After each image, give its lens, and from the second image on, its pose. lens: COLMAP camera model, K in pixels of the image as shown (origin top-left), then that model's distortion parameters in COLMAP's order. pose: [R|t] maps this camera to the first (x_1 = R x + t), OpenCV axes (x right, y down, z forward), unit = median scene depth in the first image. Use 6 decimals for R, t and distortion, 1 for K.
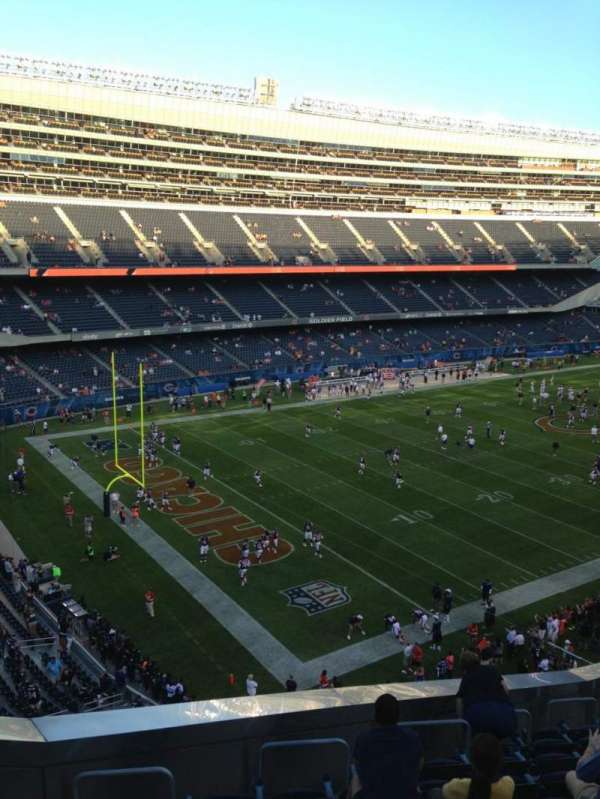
lens RADIAL K [[729.2, 0, 307.5], [0, 729.2, 394.6], [0, 0, 1]] dist [0.074105, 0.000000]
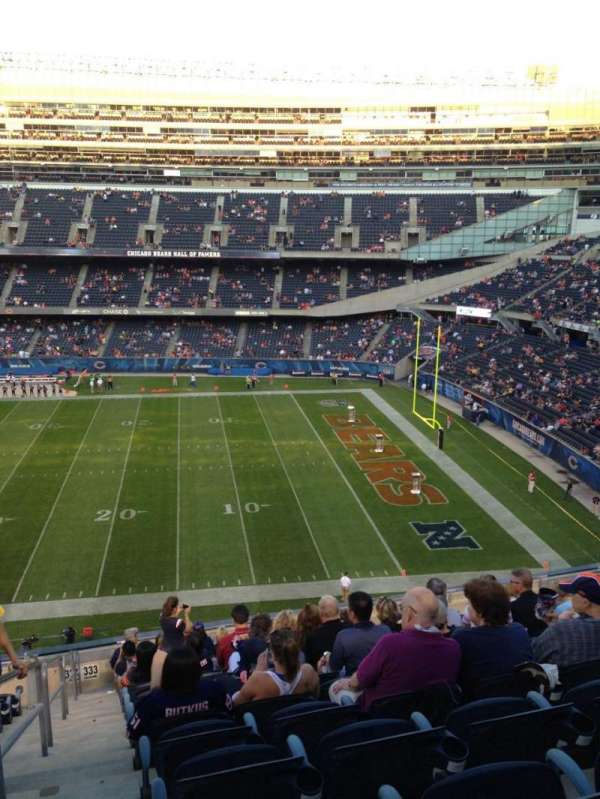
lens RADIAL K [[729.2, 0, 300.9], [0, 729.2, 400.3], [0, 0, 1]] dist [0.074105, 0.000000]
pose [[0.911084, 0.087868, -0.402746, 0.741879], [-0.081366, 0.996129, 0.033261, -0.061419], [0.404110, 0.002466, 0.914707, 0.384662]]
